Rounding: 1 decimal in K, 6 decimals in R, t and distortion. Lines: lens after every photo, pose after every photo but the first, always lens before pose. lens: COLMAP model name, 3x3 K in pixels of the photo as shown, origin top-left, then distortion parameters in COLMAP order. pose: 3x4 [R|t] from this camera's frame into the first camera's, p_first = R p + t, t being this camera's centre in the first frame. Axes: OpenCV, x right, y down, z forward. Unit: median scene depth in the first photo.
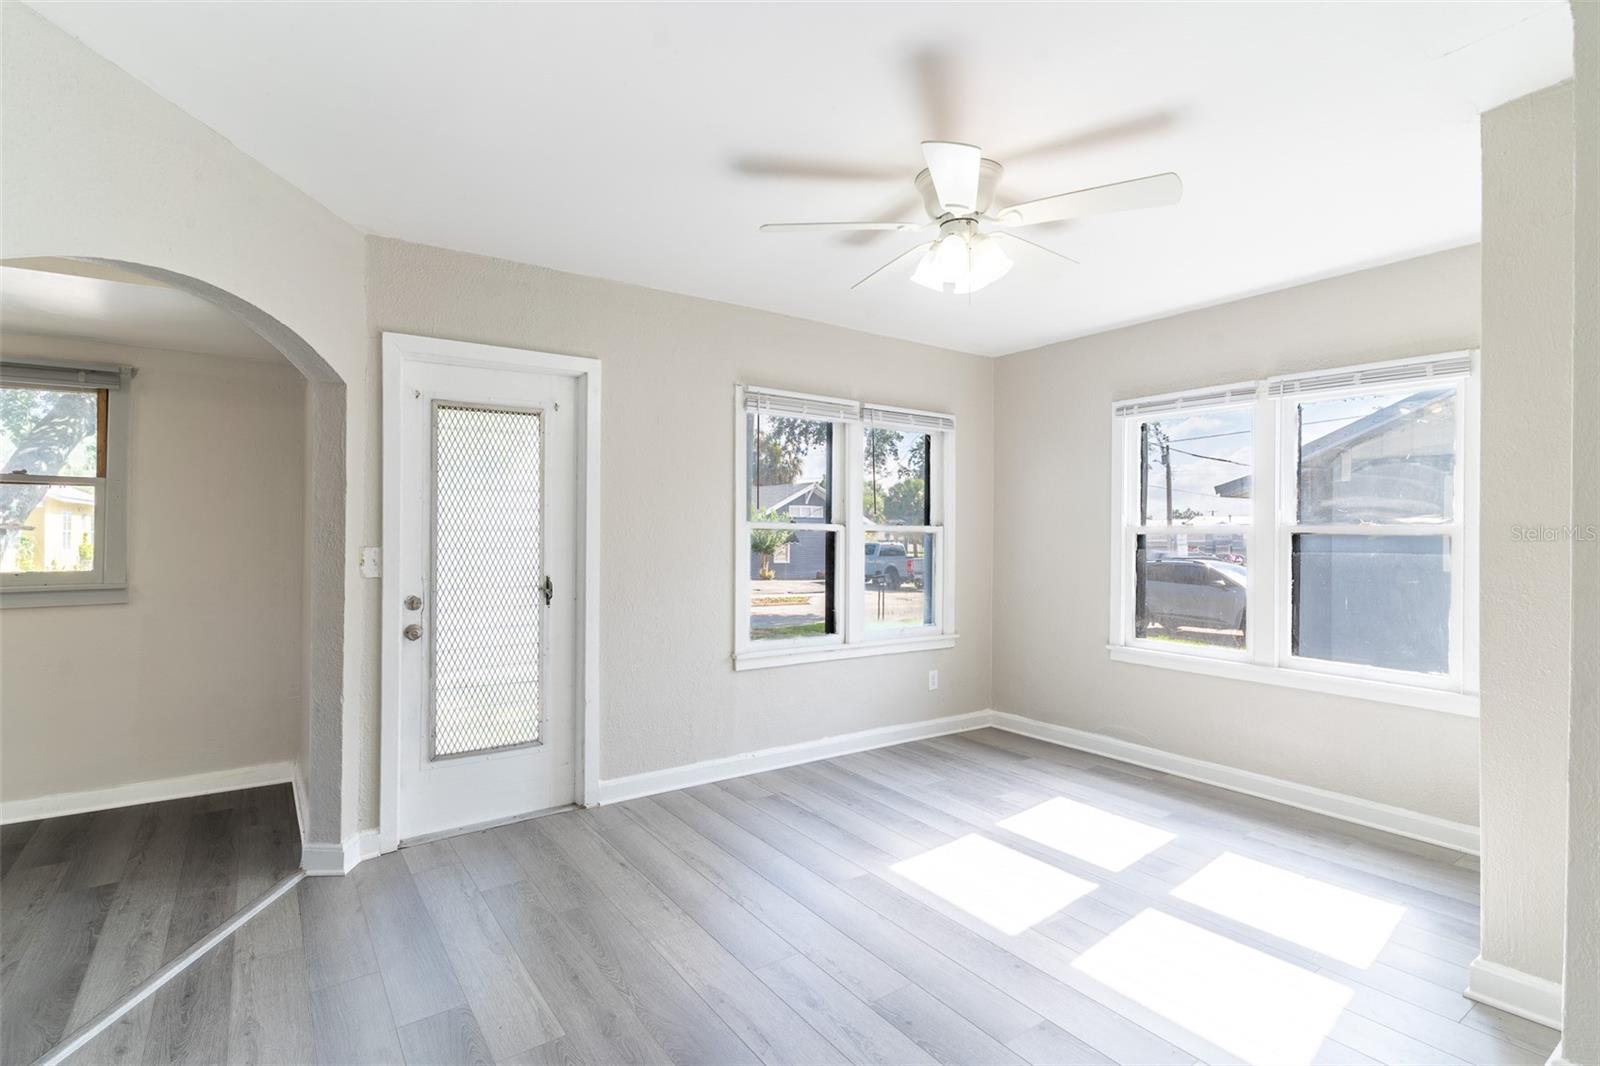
lens RADIAL K [[763.9, 0, 797.7], [0, 763.9, 532.7], [0, 0, 1]] dist [0.003799, 0.001682]
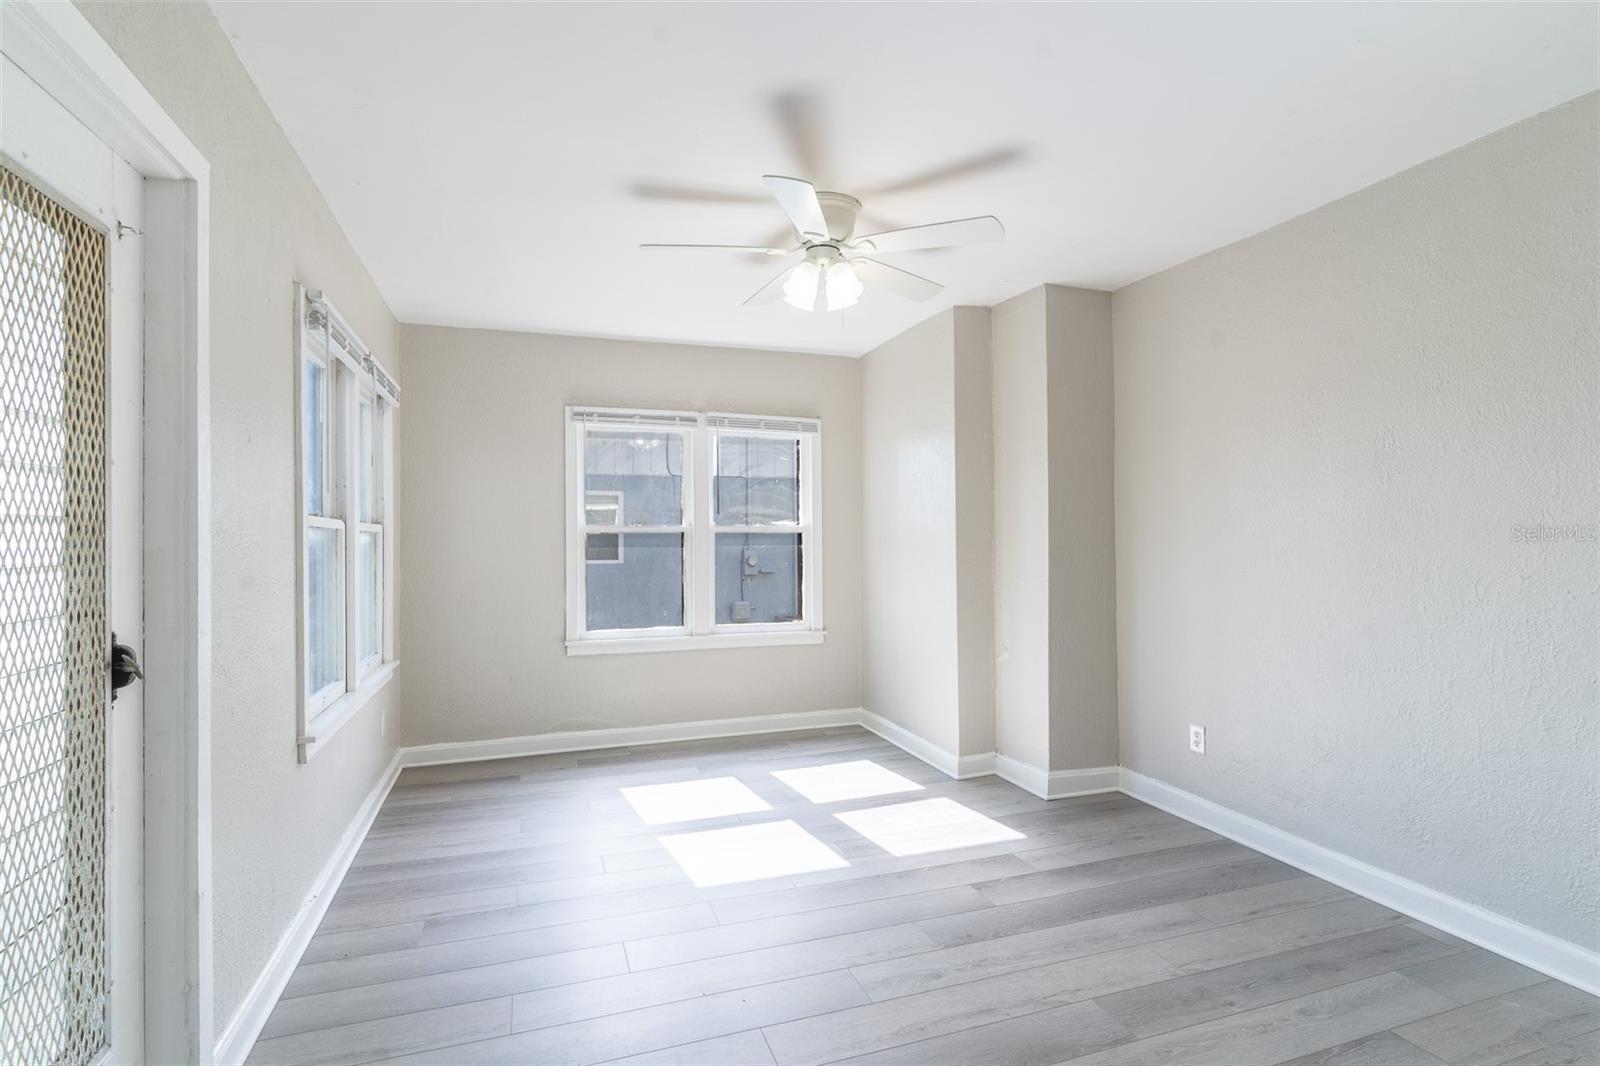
lens RADIAL K [[763.9, 0, 794.0], [0, 763.9, 532.6], [0, 0, 1]] dist [0.003799, 0.001682]
pose [[0.280737, 0.000291, 0.959785, -0.583694], [0.005637, 0.999982, -0.001952, 0.004865], [-0.959768, 0.005958, 0.280730, 0.497204]]
